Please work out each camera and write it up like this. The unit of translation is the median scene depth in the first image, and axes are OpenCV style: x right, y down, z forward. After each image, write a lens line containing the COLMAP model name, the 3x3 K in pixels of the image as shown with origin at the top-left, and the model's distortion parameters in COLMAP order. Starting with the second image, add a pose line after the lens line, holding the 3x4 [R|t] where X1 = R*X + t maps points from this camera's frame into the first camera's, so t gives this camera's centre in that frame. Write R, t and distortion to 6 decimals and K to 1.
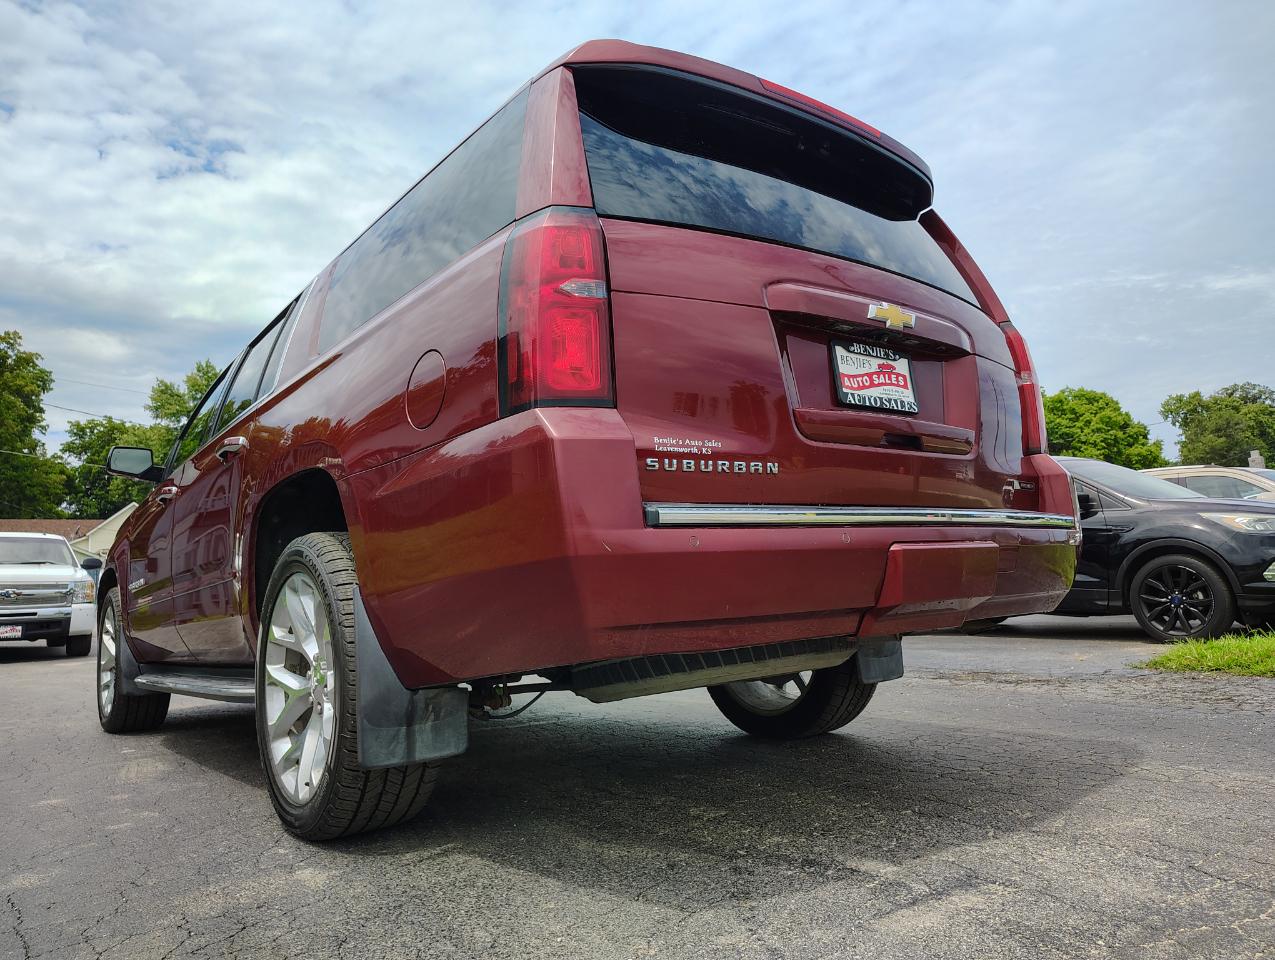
lens RADIAL K [[885.8, 0, 643.1], [0, 885.8, 464.0], [0, 0, 1]] dist [0.020803, -0.037178]
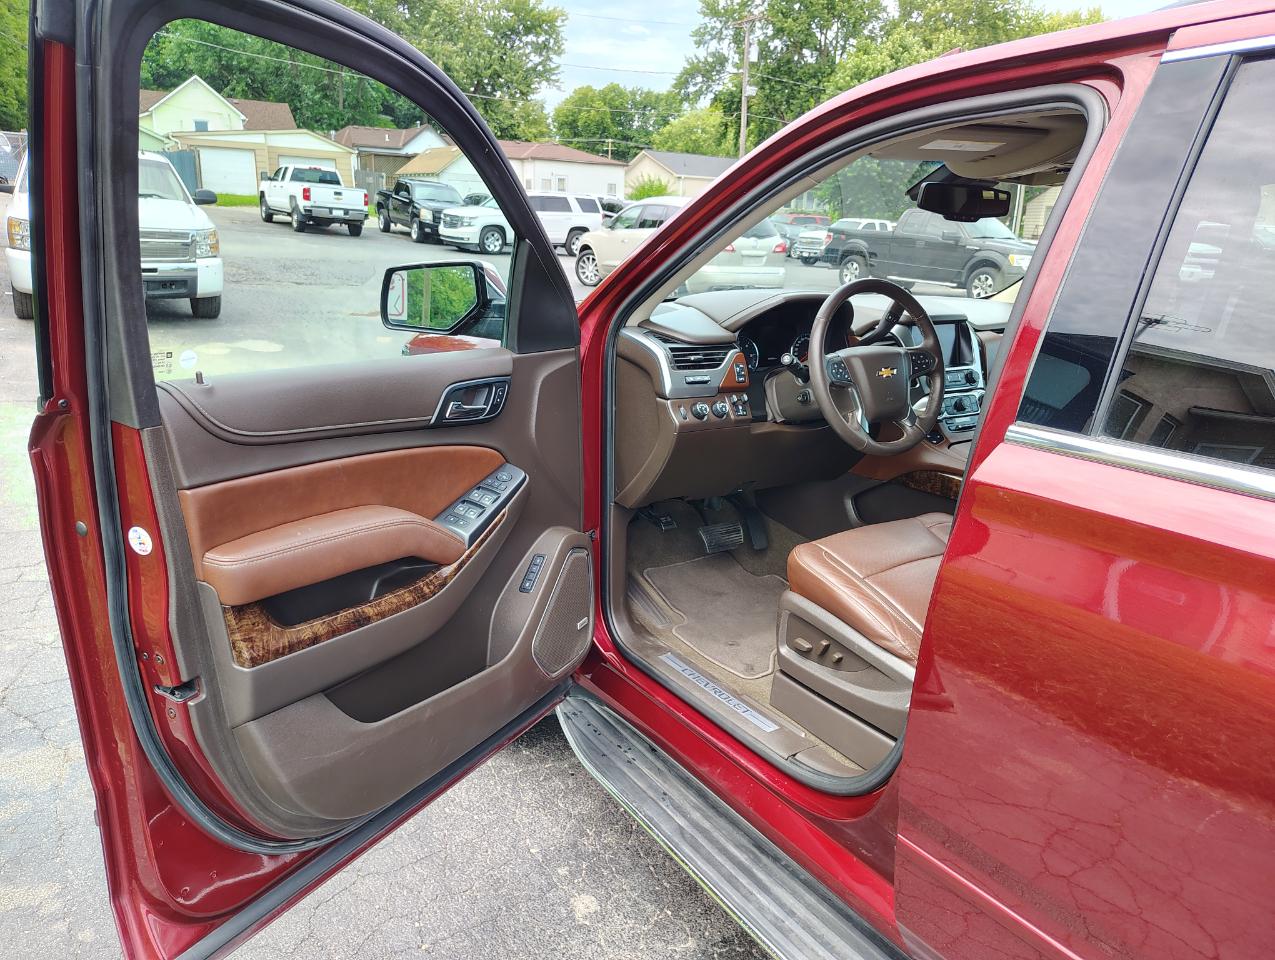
lens RADIAL K [[922.6, 0, 629.4], [0, 922.6, 477.0], [0, 0, 1]] dist [-0.000578, -0.008223]
pose [[0.990701, 0.122292, -0.059630, -1.047640], [-0.087514, 0.908356, 0.408939, -0.198732], [0.104175, -0.399918, 0.910612, 1.191710]]
